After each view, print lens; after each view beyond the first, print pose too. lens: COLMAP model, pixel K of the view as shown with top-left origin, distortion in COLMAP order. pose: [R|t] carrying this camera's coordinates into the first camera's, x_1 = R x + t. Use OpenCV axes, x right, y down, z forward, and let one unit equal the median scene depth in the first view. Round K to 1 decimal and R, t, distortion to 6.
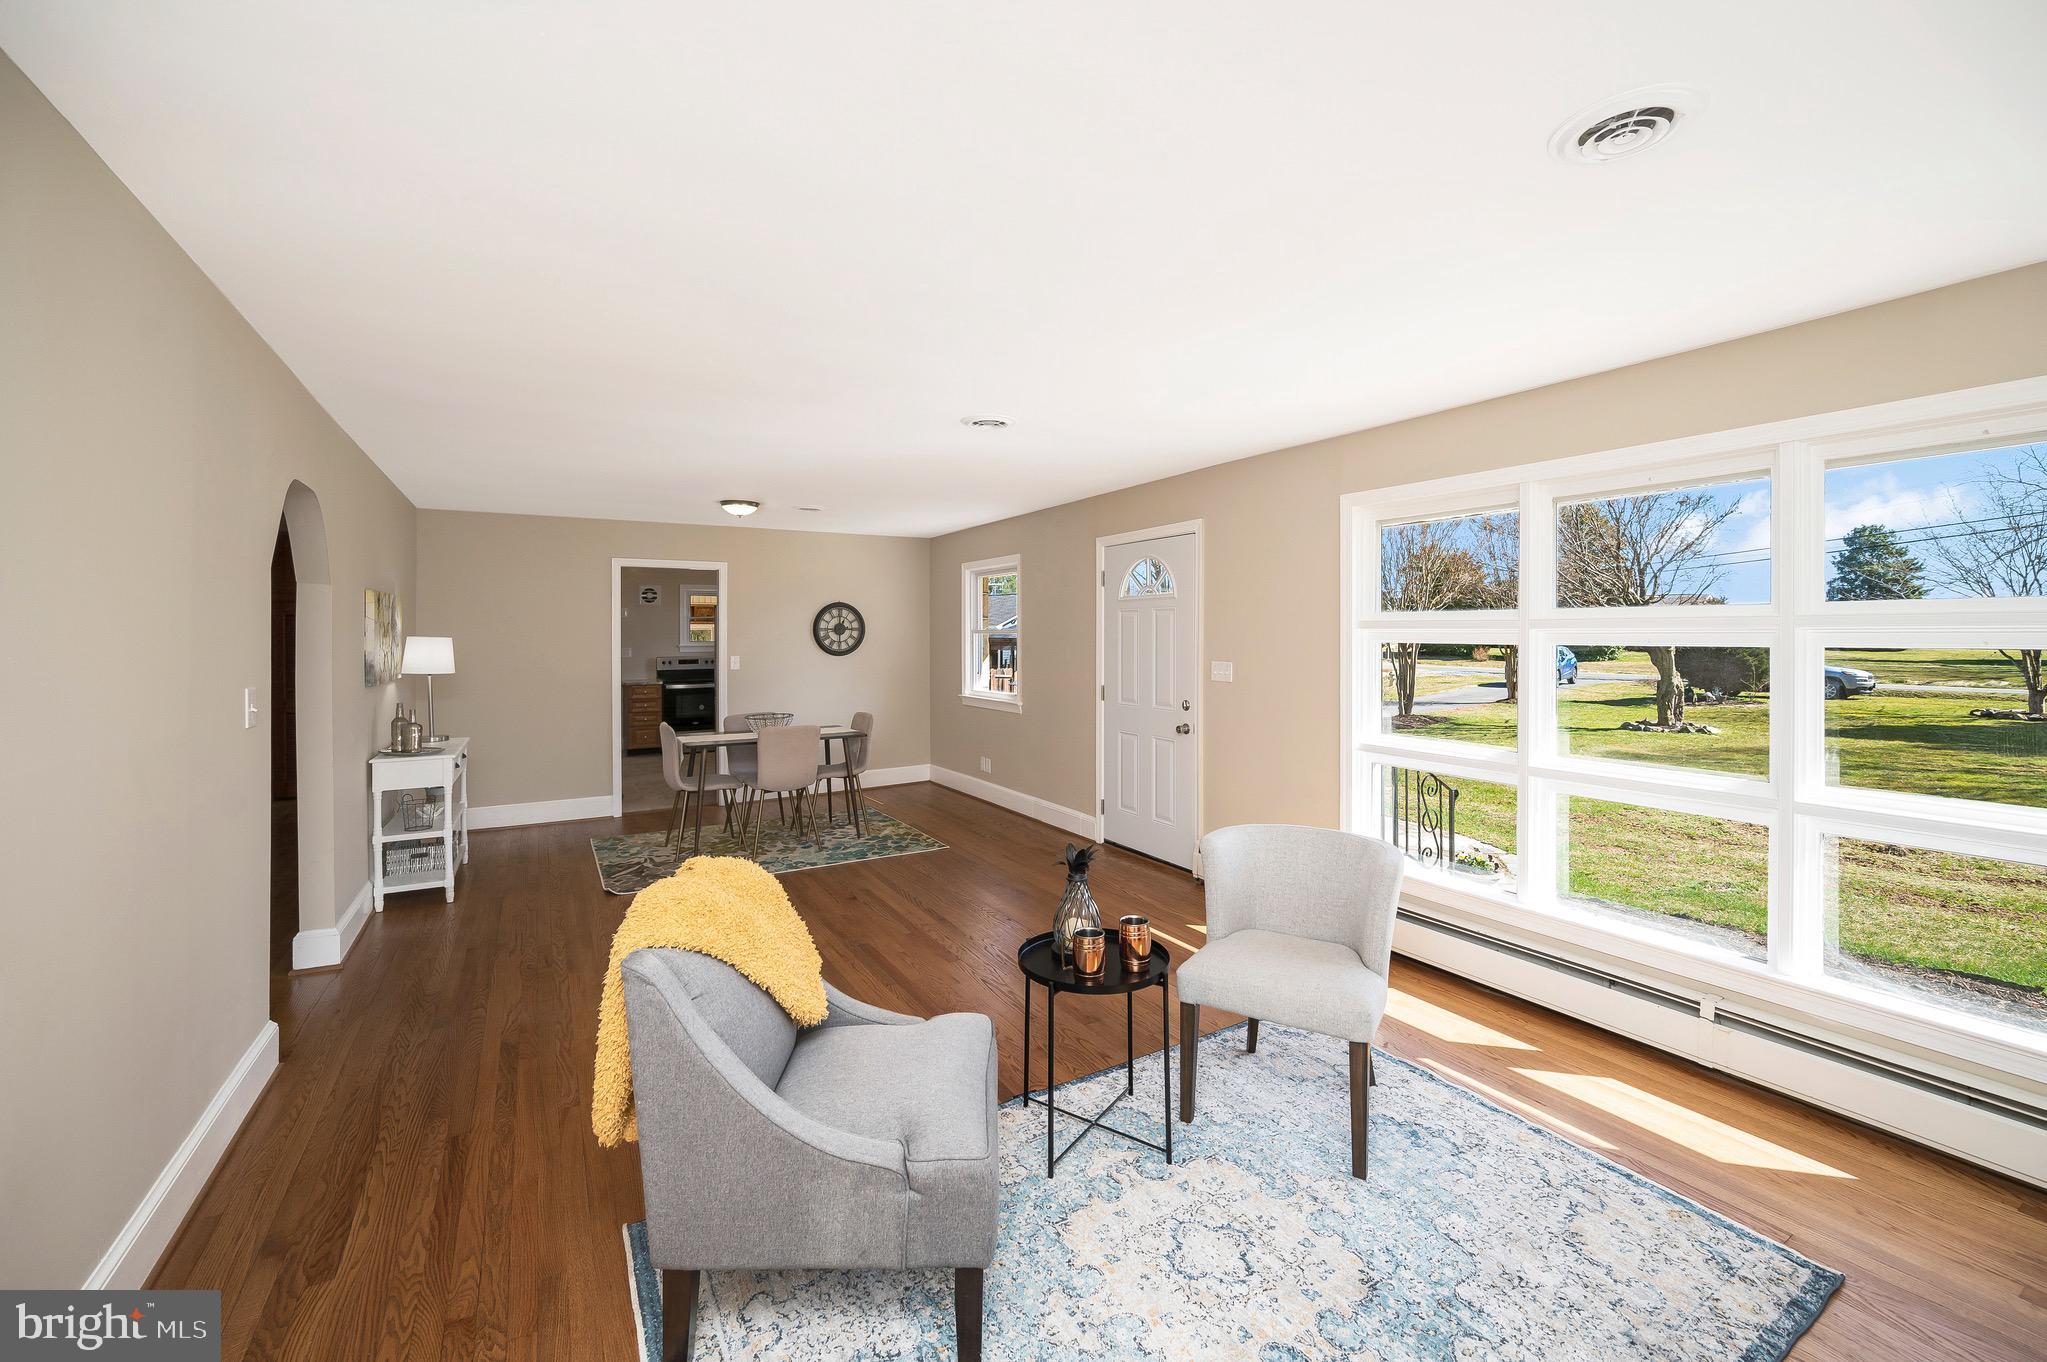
lens RADIAL K [[822.5, 0, 1030.0], [0, 822.5, 637.9], [0, 0, 1]] dist [-0.001721, 0.000121]
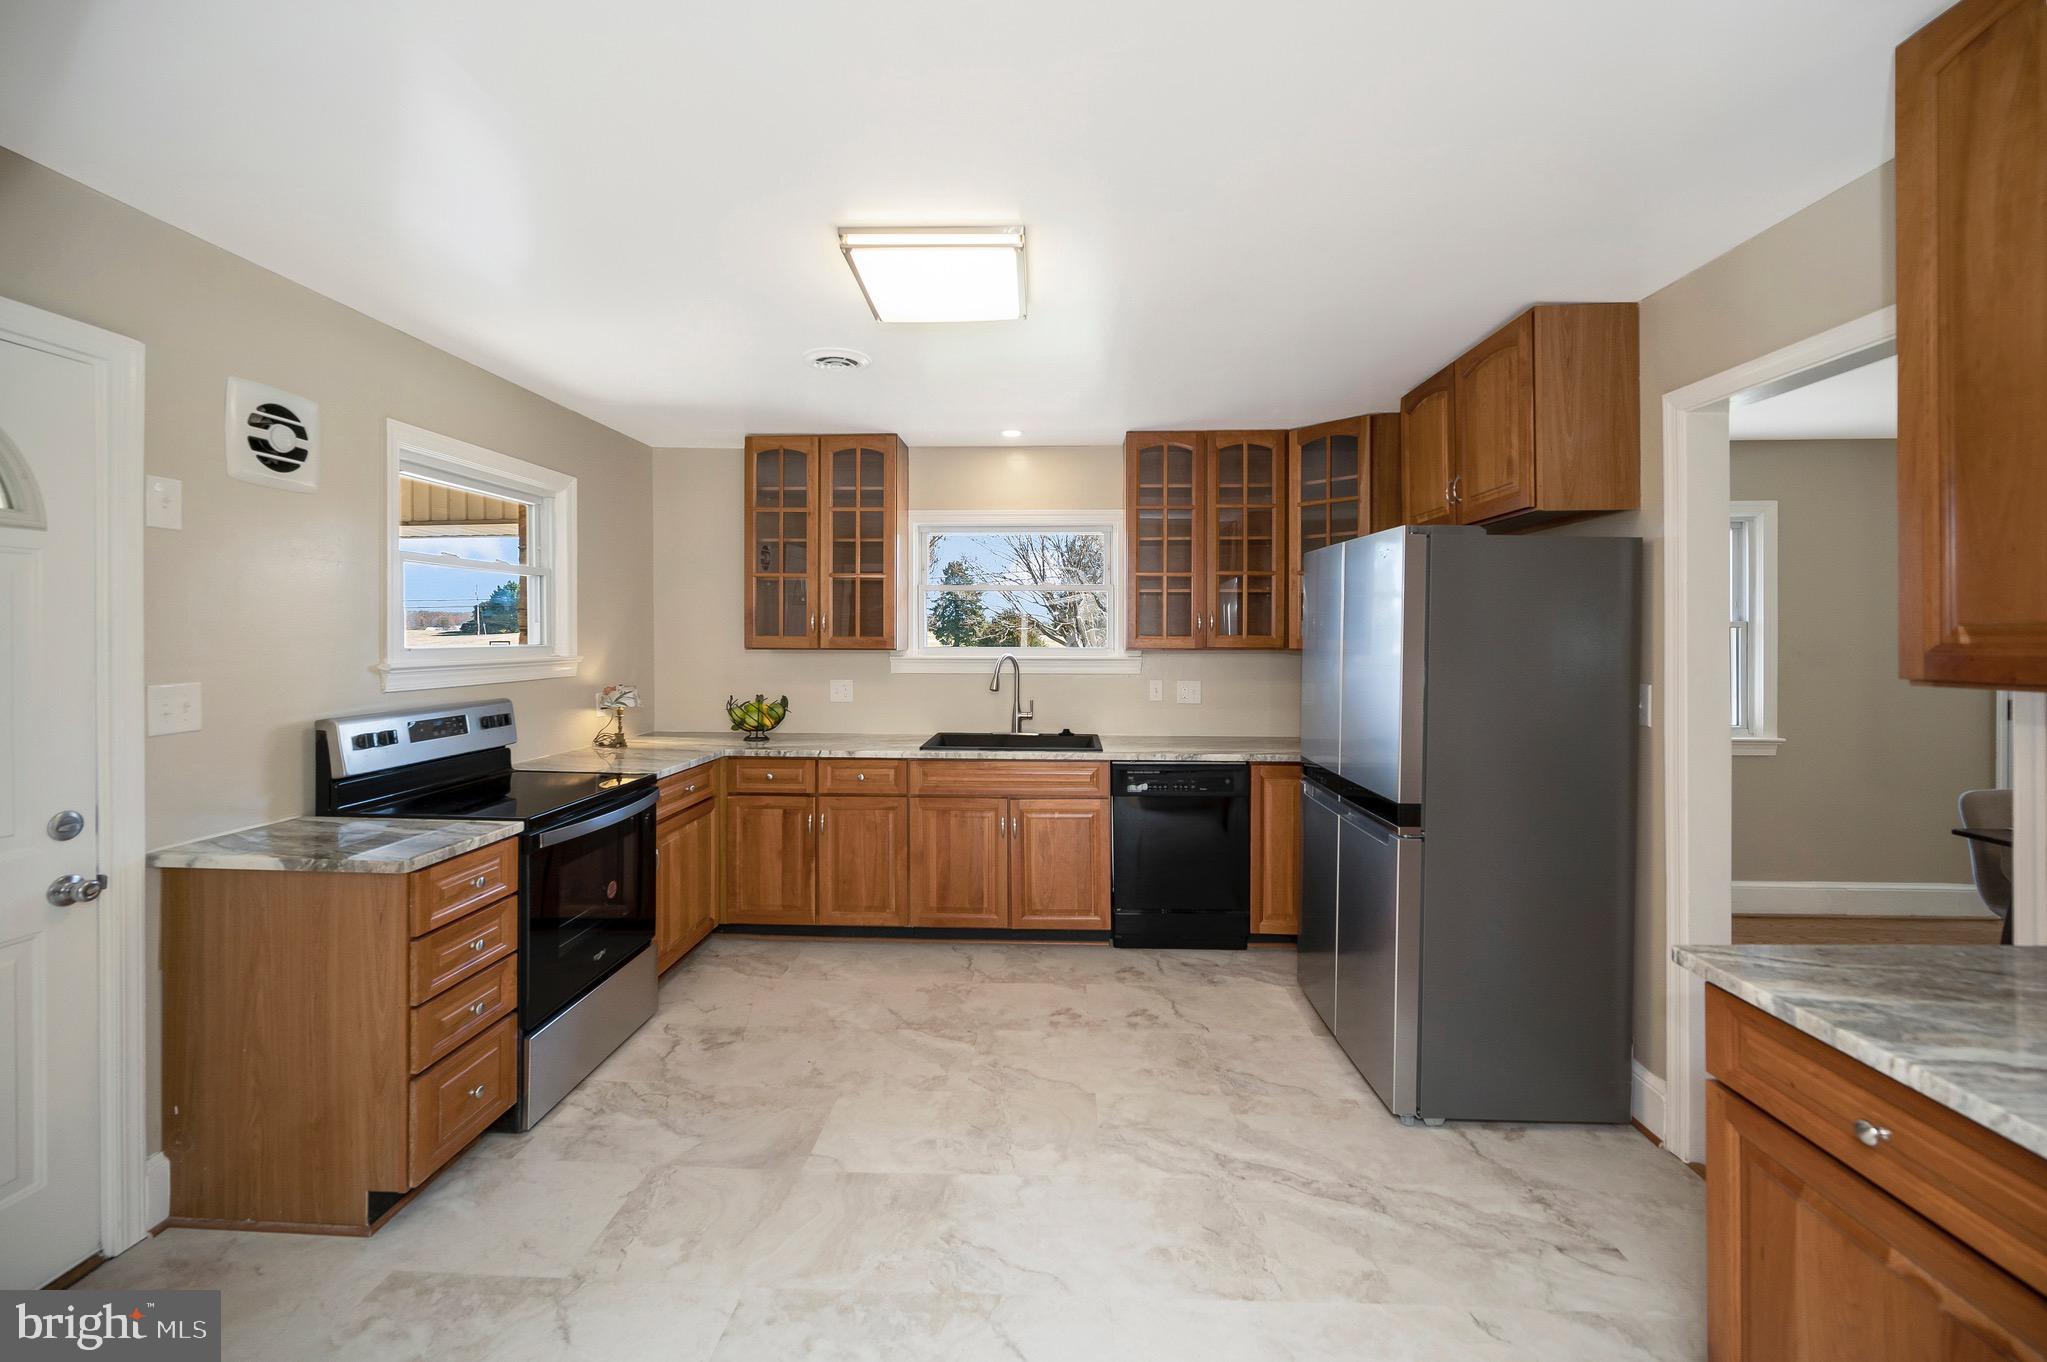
lens RADIAL K [[822.5, 0, 1034.1], [0, 822.5, 642.0], [0, 0, 1]] dist [-0.001721, 0.000121]
pose [[0.539967, -0.002669, 0.841682, -0.742129], [0.003209, 0.999994, 0.001112, 0.003801], [-0.841680, 0.002100, 0.539972, 0.989728]]
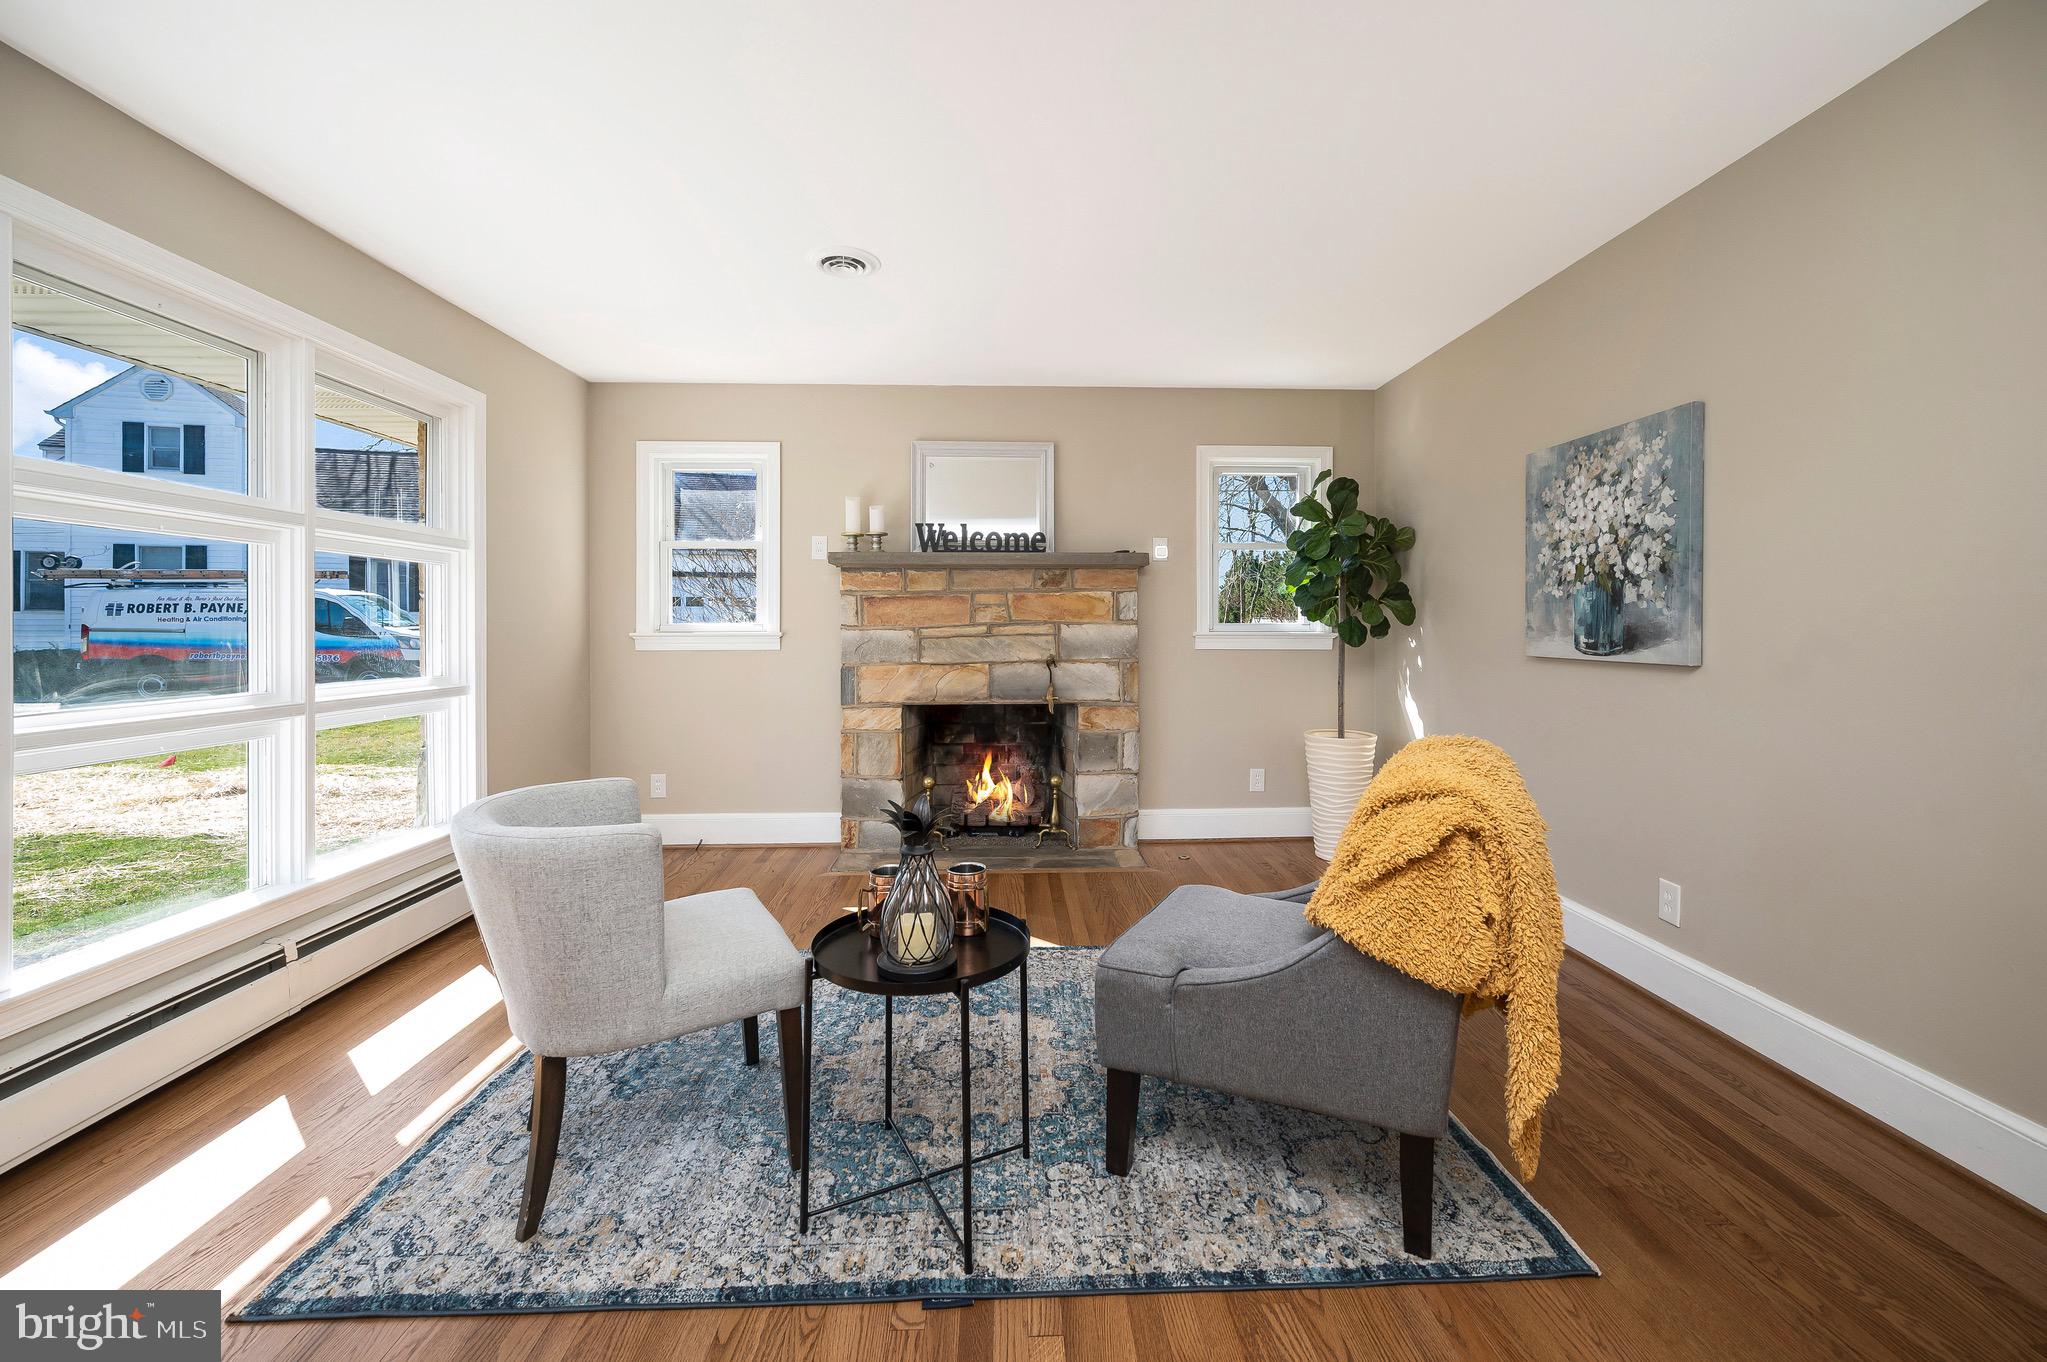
lens RADIAL K [[822.5, 0, 1037.5], [0, 822.5, 627.9], [0, 0, 1]] dist [-0.001721, 0.000121]
pose [[-0.875289, 0.004292, 0.483581, -0.110760], [0.006861, 0.999970, 0.003543, 0.038765], [-0.483551, 0.006419, -0.875292, 0.497133]]
